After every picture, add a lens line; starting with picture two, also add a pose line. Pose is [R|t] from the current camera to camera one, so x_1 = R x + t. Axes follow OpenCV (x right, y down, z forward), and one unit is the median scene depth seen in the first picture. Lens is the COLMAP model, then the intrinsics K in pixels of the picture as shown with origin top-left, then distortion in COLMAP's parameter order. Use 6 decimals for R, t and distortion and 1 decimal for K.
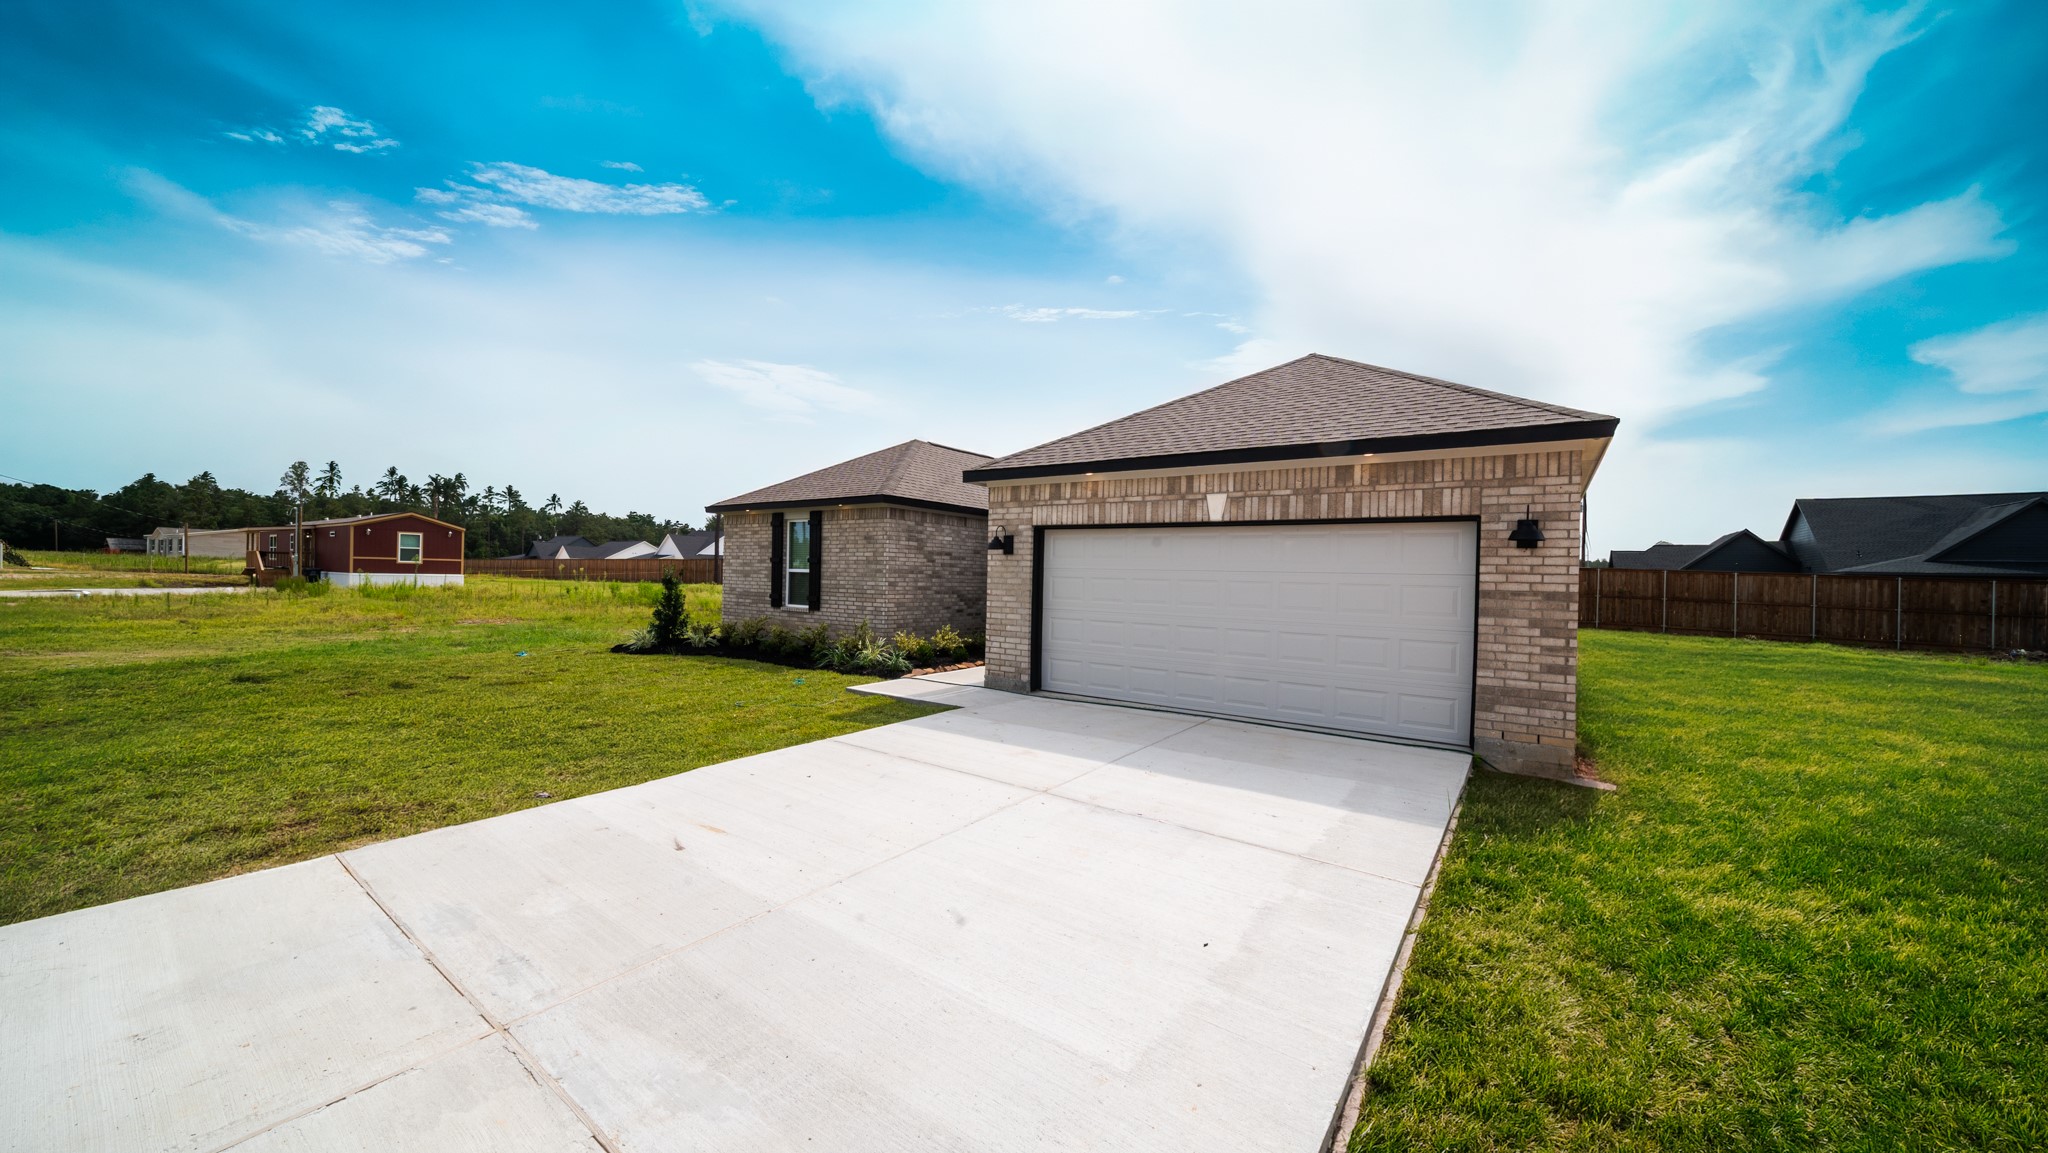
lens RADIAL K [[723.6, 0, 1024.0], [0, 723.6, 576.5], [0, 0, 1]] dist [-0.004005, -0.000316]
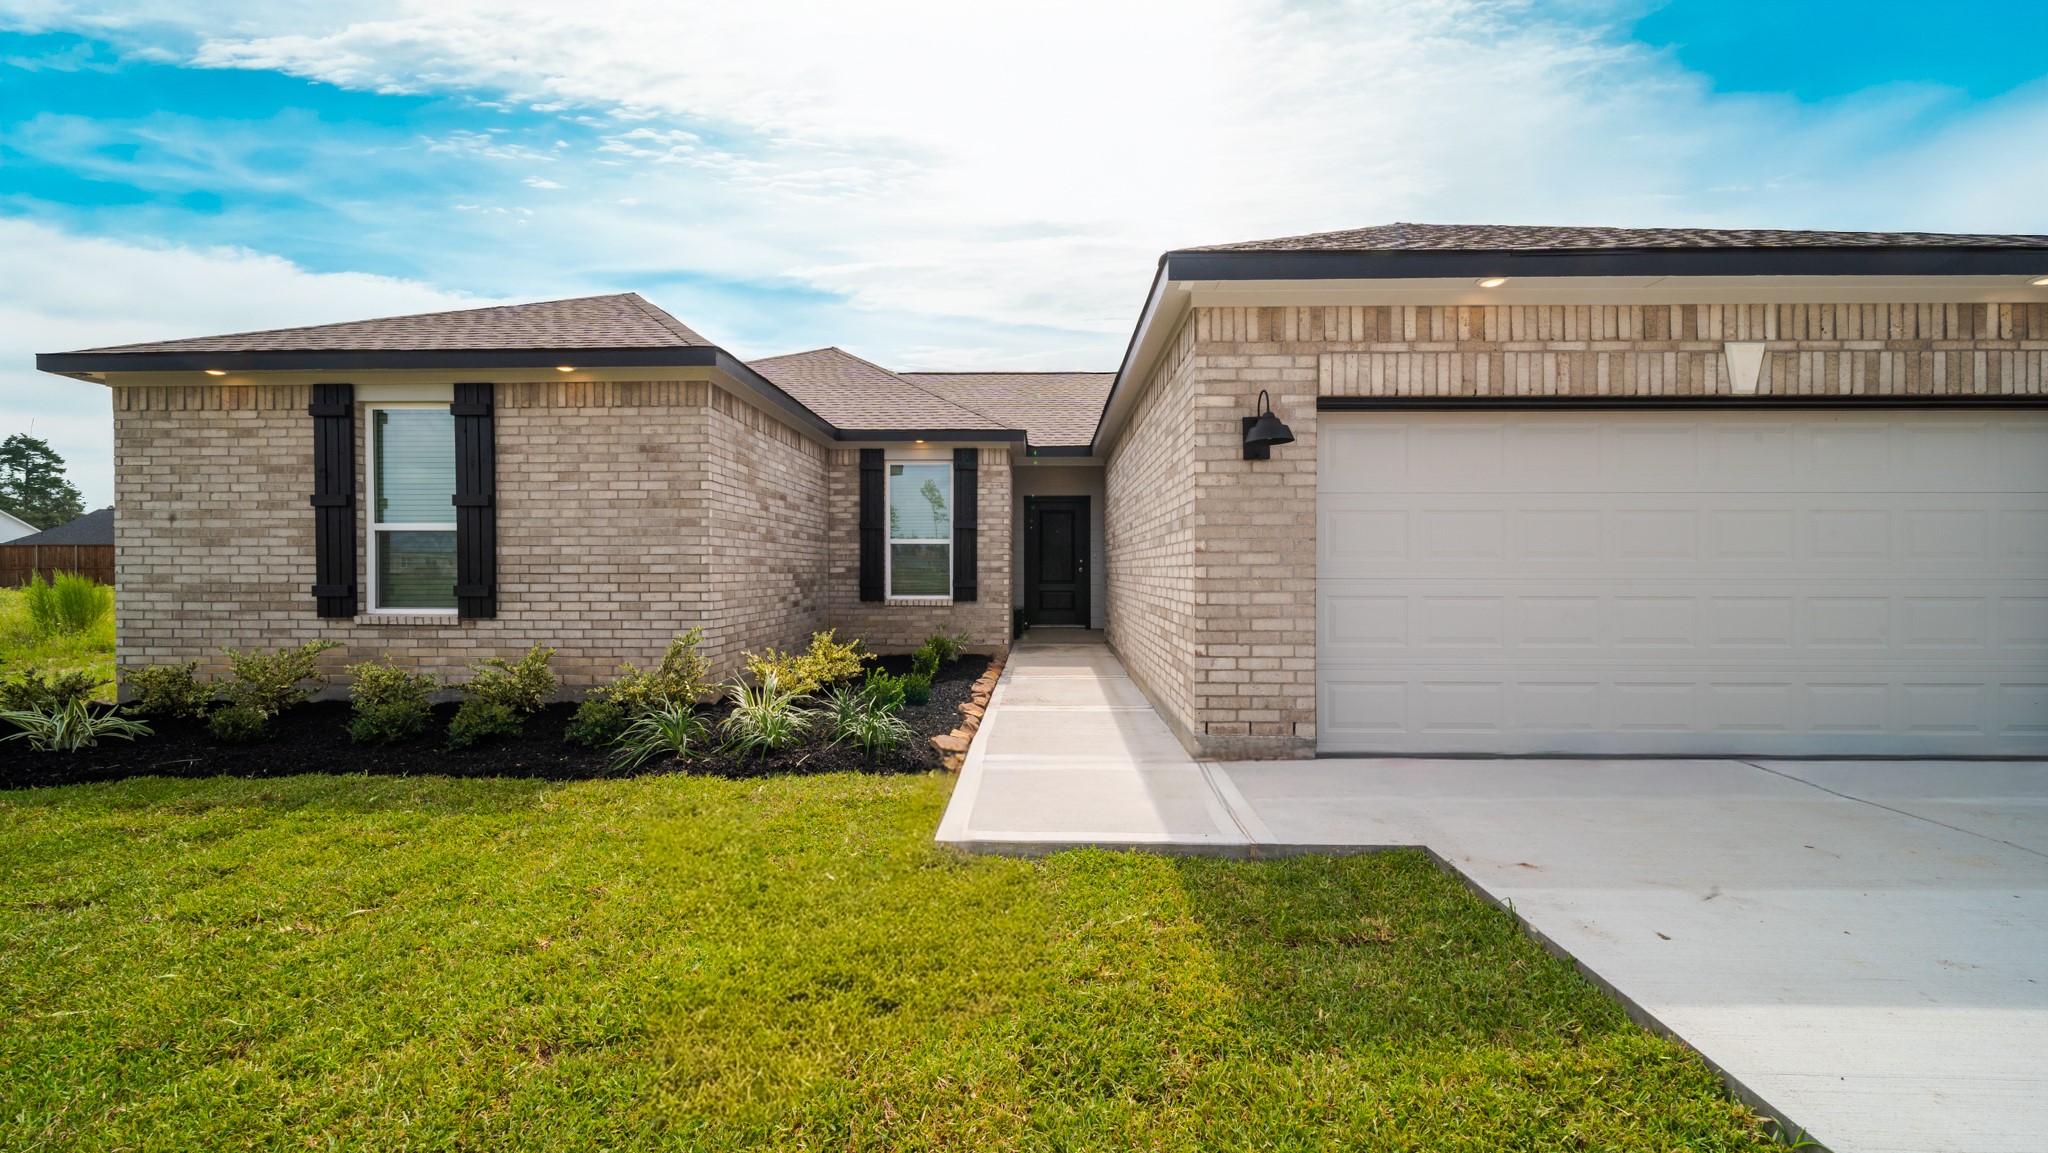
lens RADIAL K [[723.6, 0, 1024.0], [0, 723.6, 576.5], [0, 0, 1]] dist [-0.004005, -0.000316]
pose [[0.829189, -0.029153, 0.558208, -0.391282], [0.020450, 0.999553, 0.021826, 0.028950], [-0.558595, -0.006683, 0.829414, 0.710336]]
